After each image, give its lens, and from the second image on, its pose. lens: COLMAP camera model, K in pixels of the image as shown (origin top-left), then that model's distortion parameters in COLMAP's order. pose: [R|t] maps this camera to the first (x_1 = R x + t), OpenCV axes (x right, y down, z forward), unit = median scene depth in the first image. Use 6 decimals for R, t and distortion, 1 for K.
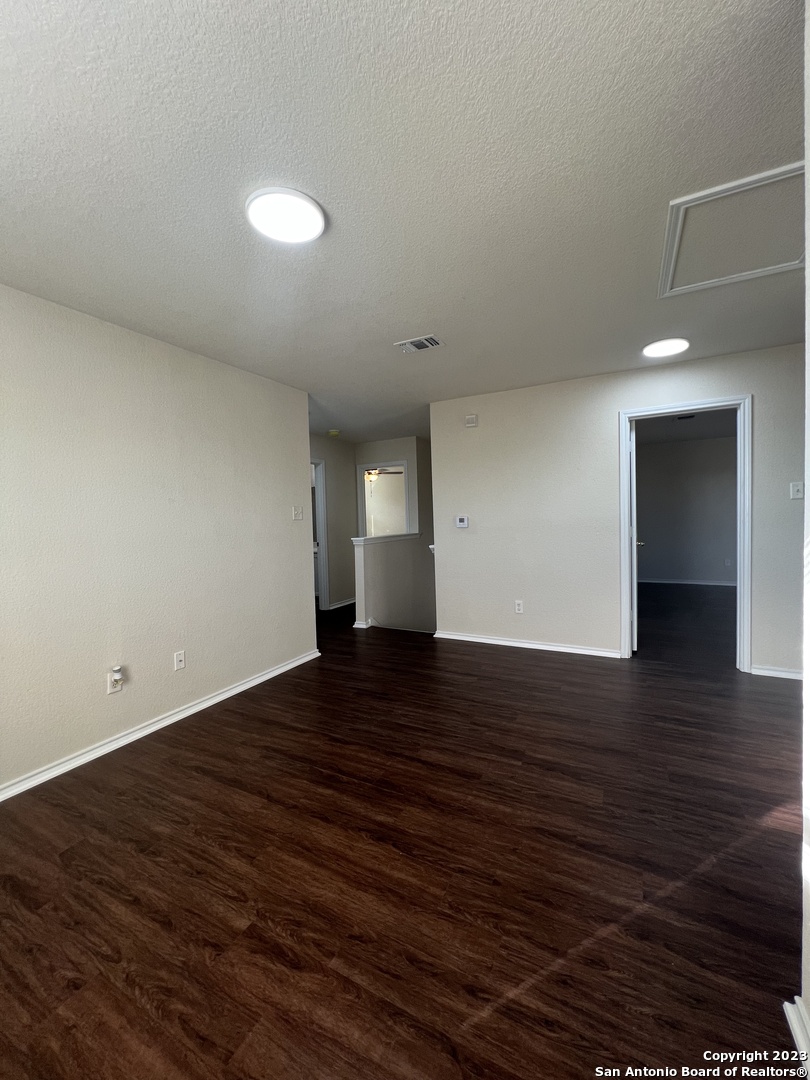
lens RADIAL K [[430.8, 0, 406.2], [0, 430.8, 535.0], [0, 0, 1]] dist [0.000217, 0.000307]
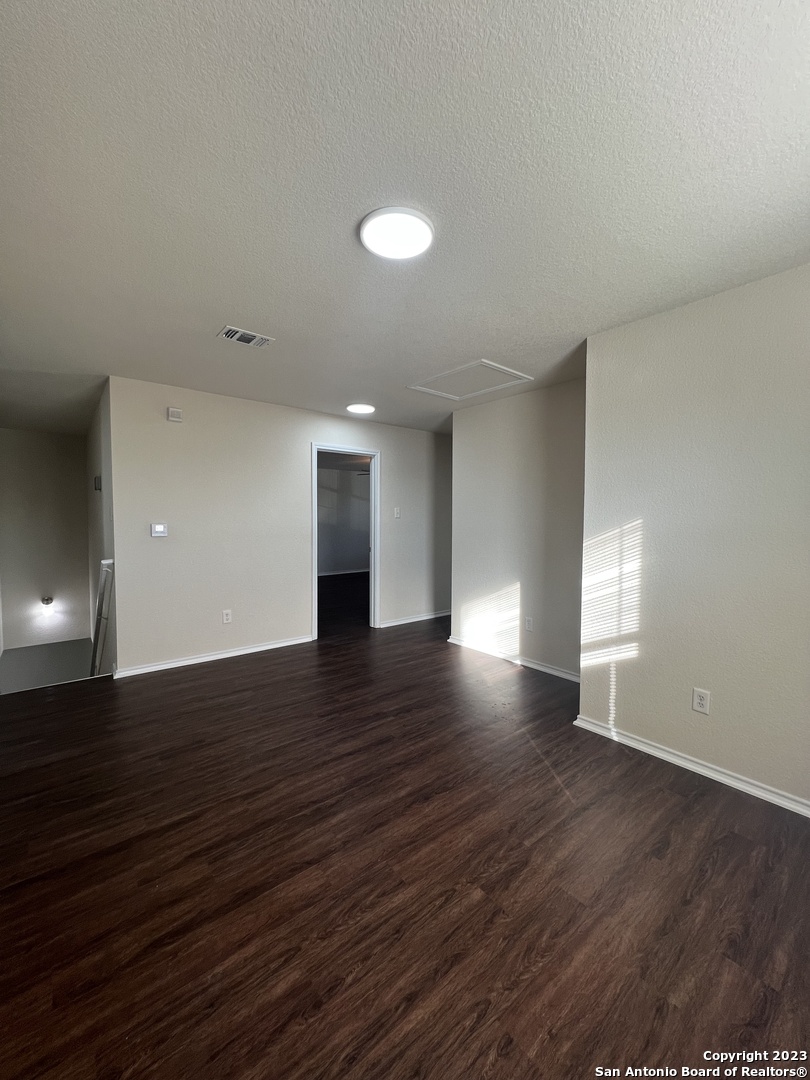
lens RADIAL K [[430.8, 0, 406.2], [0, 430.8, 535.0], [0, 0, 1]] dist [0.000217, 0.000307]
pose [[0.388550, -0.005152, 0.921413, -0.984255], [0.021093, 0.999772, -0.003305, -0.015537], [-0.921186, 0.020719, 0.388570, 0.482012]]
